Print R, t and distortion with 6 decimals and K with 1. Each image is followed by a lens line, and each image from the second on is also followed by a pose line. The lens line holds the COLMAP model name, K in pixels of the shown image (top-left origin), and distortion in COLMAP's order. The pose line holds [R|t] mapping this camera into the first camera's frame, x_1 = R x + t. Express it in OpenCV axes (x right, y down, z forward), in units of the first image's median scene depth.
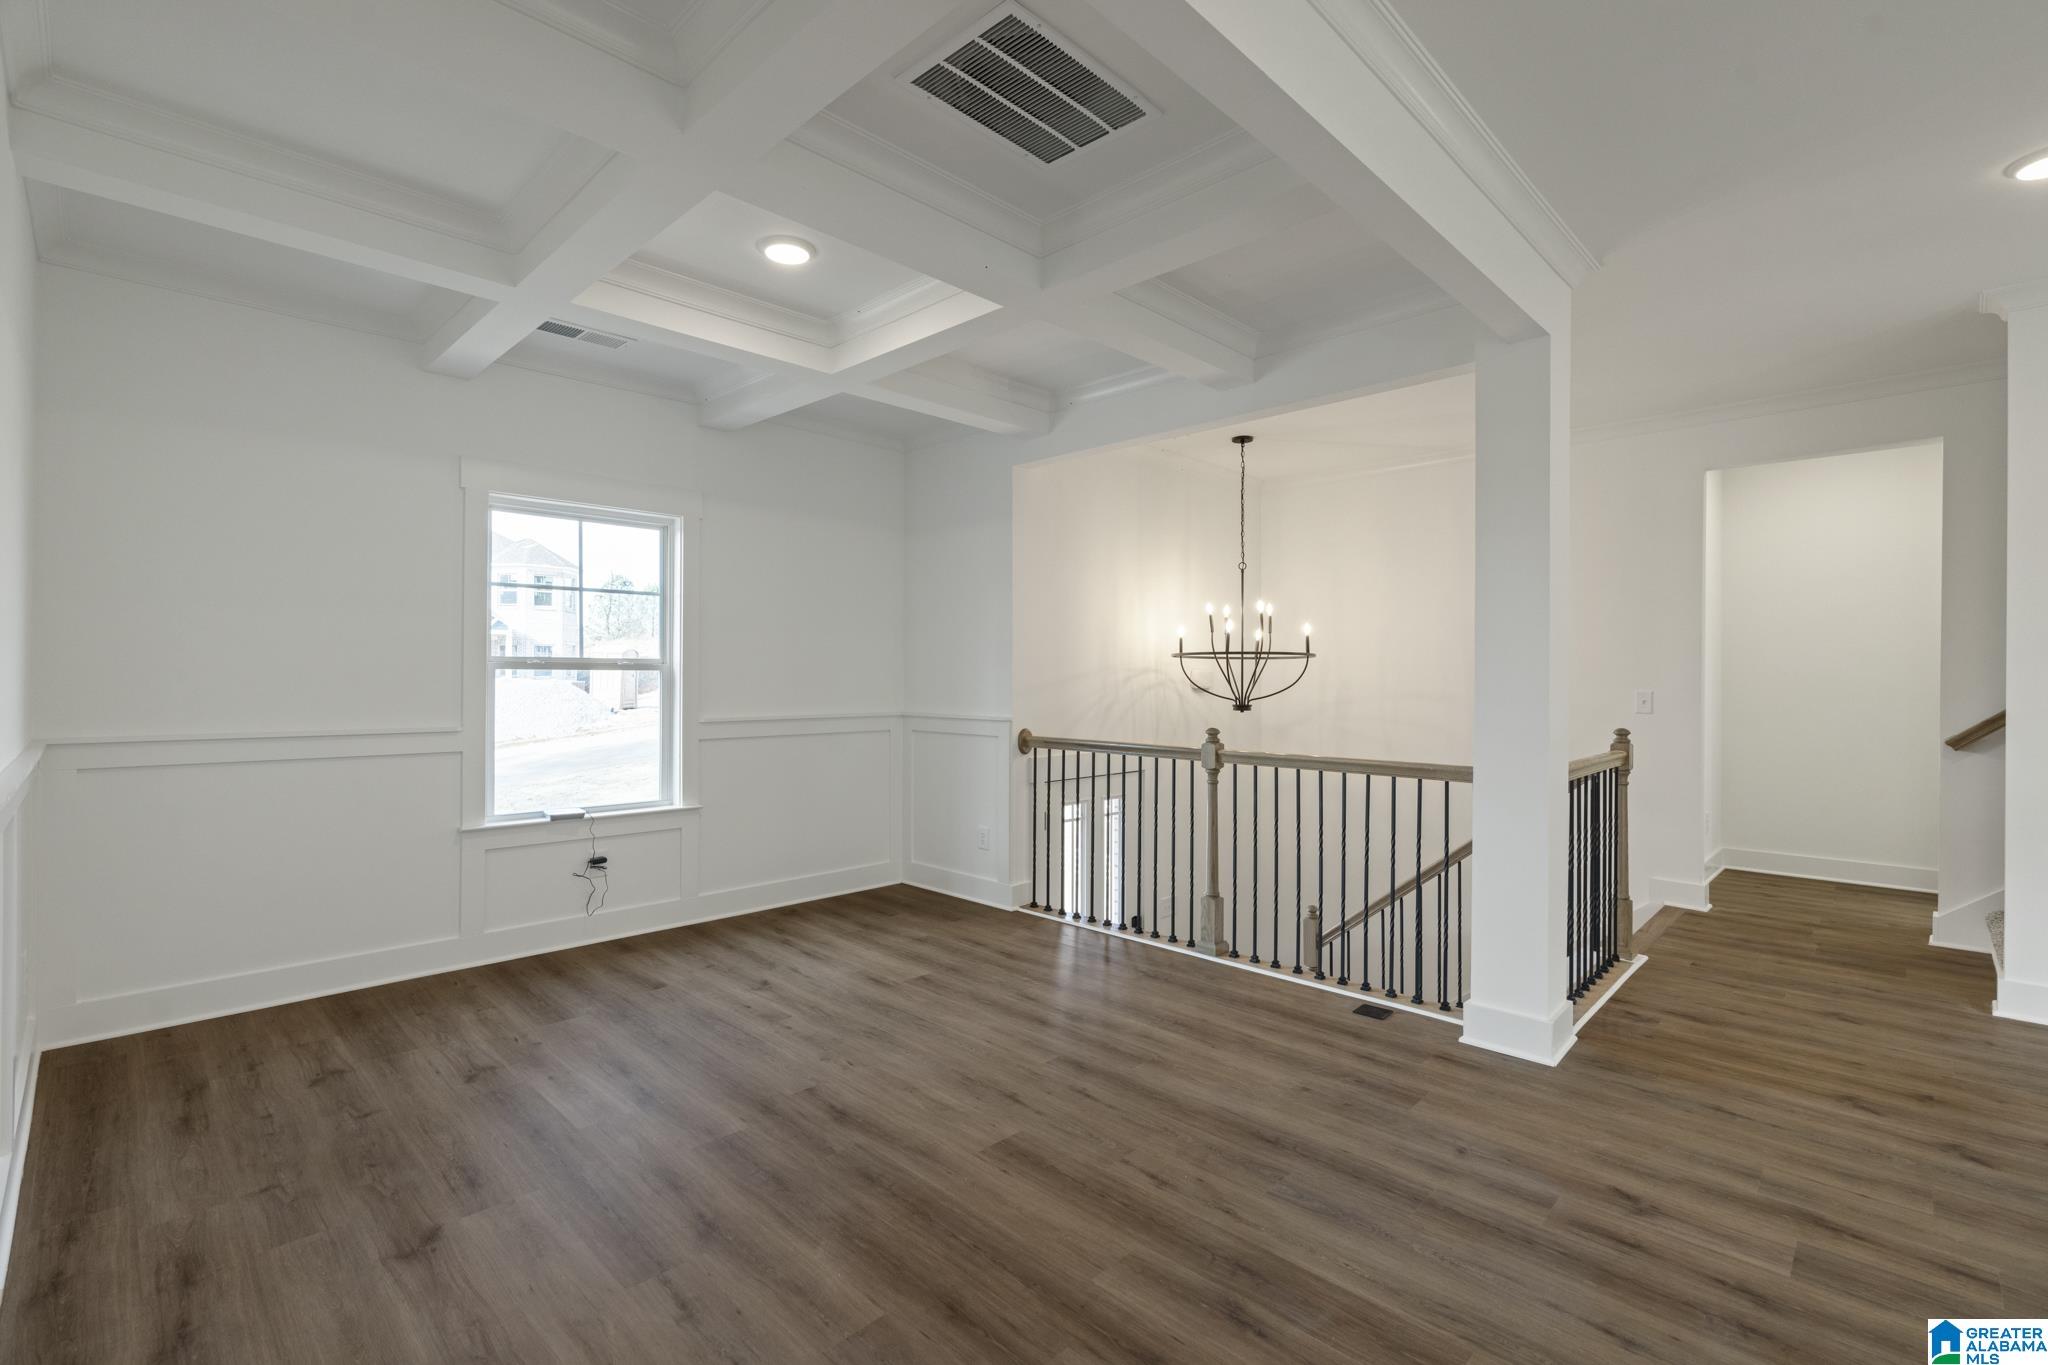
lens RADIAL K [[915.7, 0, 1029.8], [0, 915.7, 676.5], [0, 0, 1]] dist [-0.008460, 0.001583]
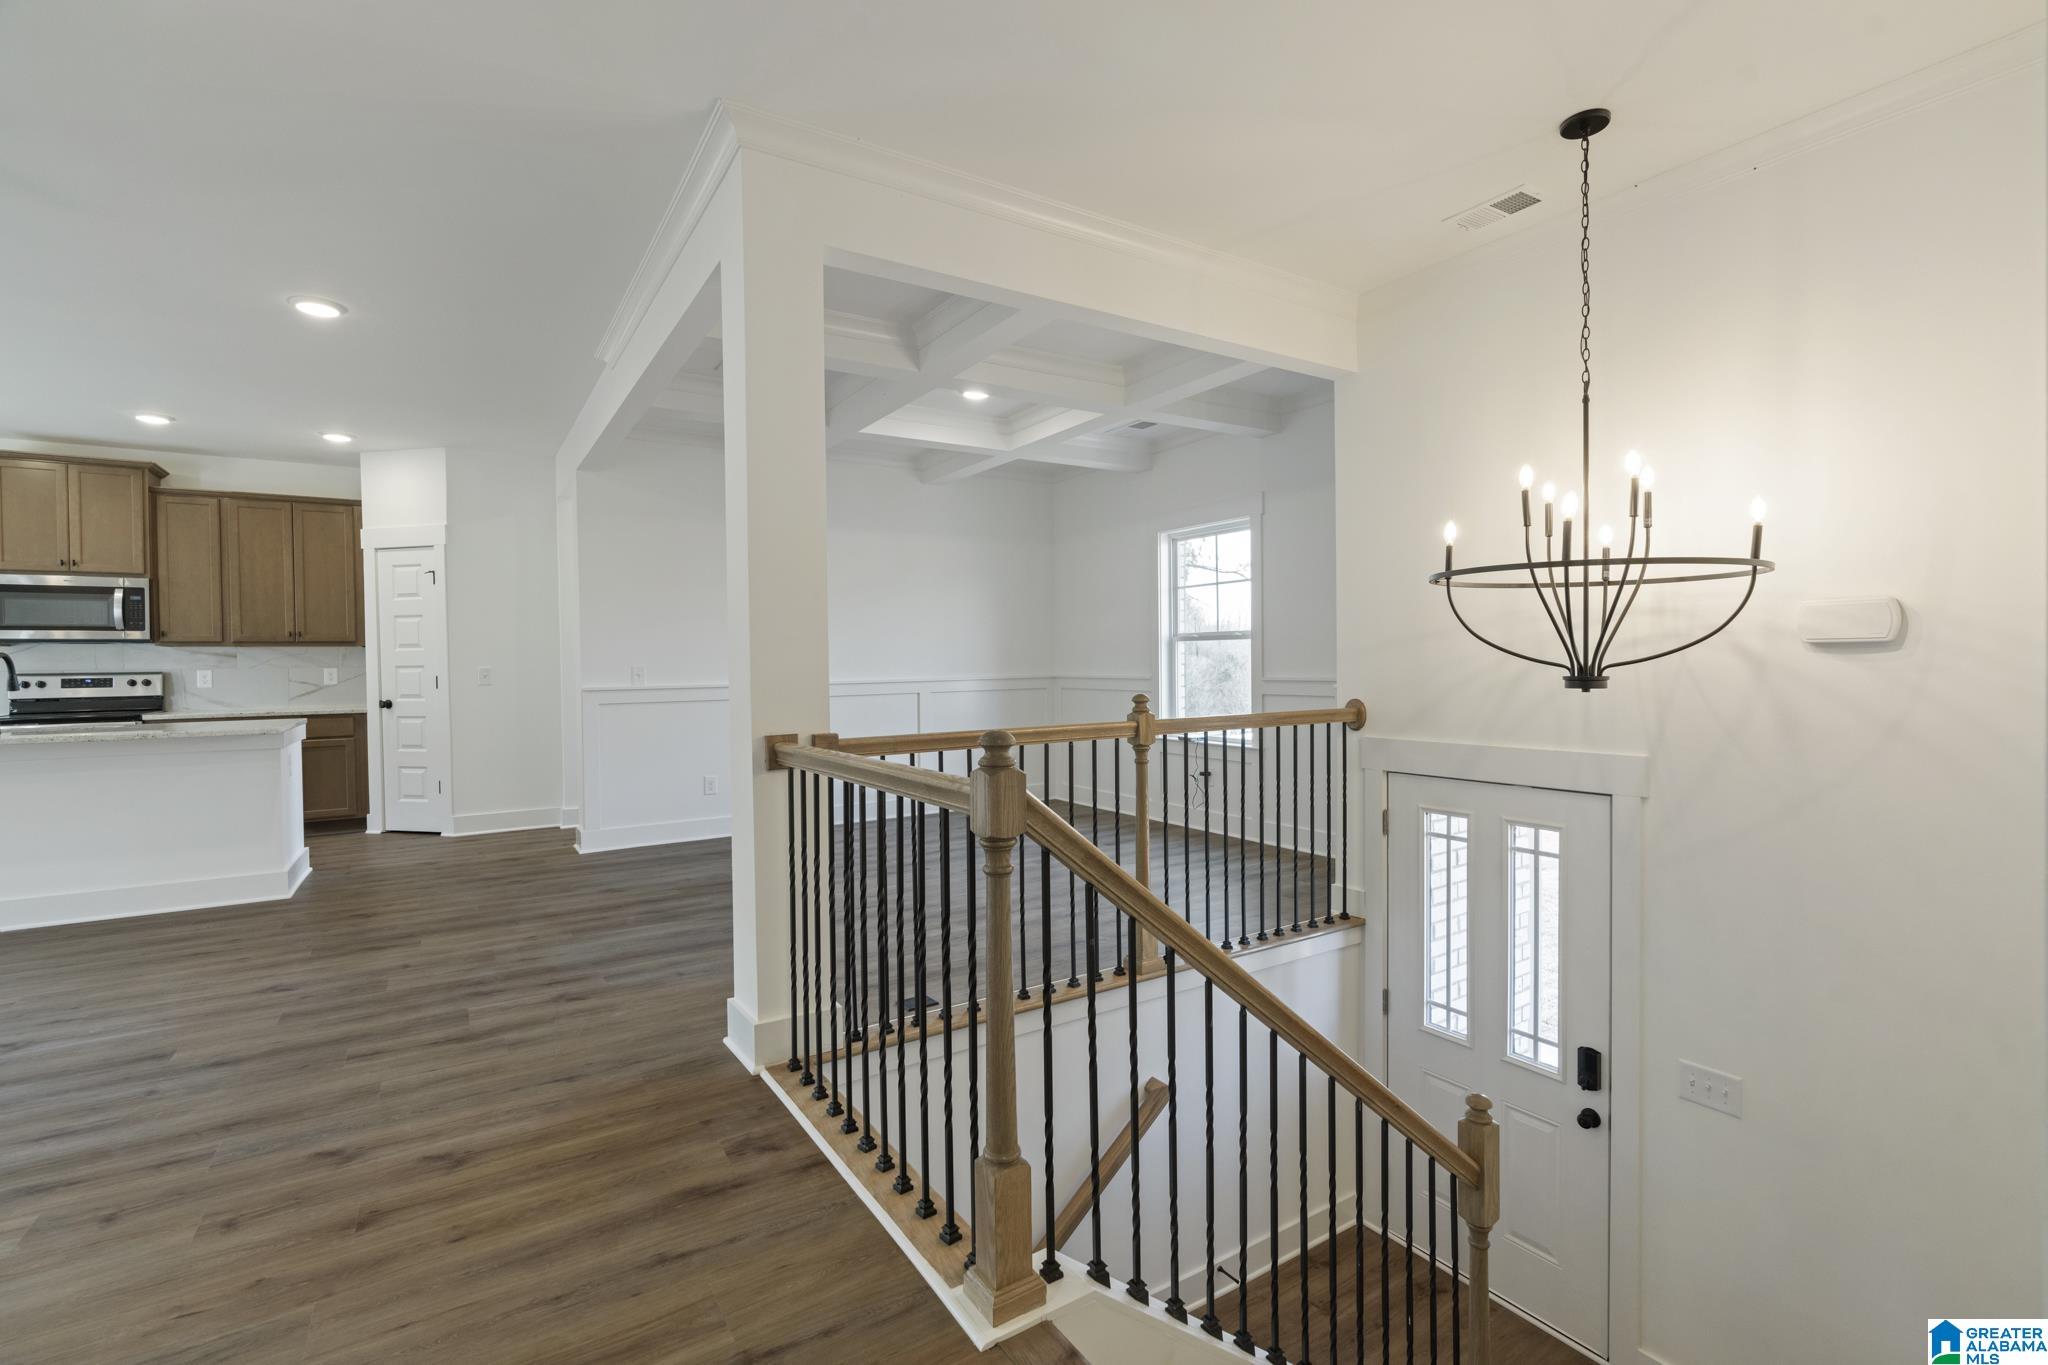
lens RADIAL K [[915.7, 0, 1029.8], [0, 915.7, 676.5], [0, 0, 1]] dist [-0.008460, 0.001583]
pose [[-0.220018, 0.016184, -0.975361, 1.043832], [0.011160, 0.999839, 0.014073, 0.027742], [0.975432, -0.007789, -0.220164, 1.114208]]
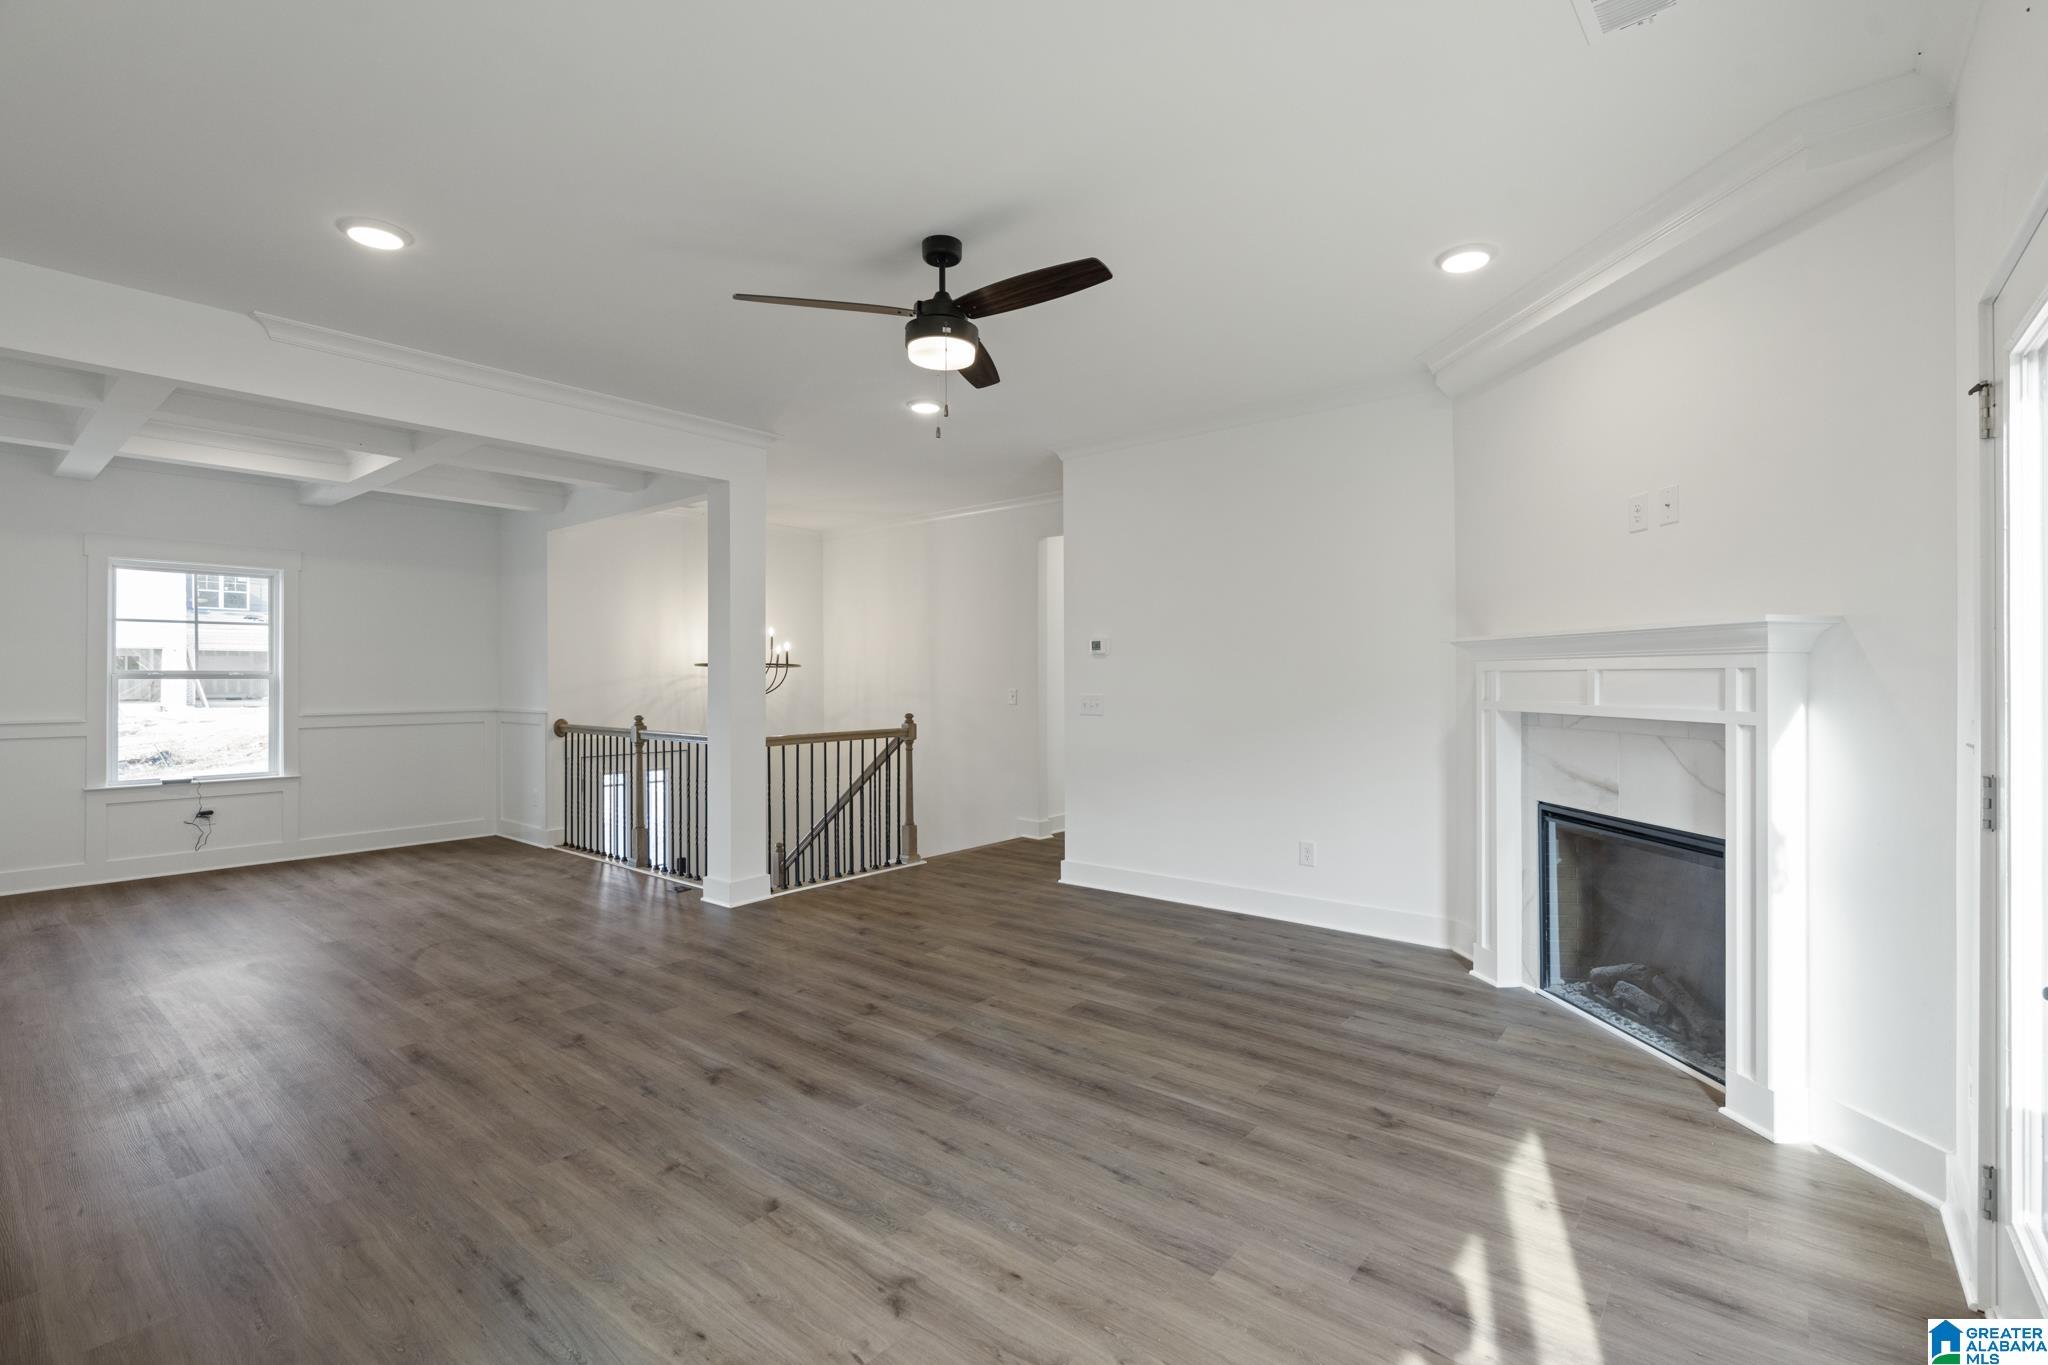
lens RADIAL K [[915.7, 0, 1029.8], [0, 915.7, 676.5], [0, 0, 1]] dist [-0.008460, 0.001583]
pose [[0.995979, -0.006492, 0.089349, 0.722247], [0.006664, 0.999976, -0.001628, -0.000765], [-0.089337, 0.002217, 0.995999, -0.560698]]
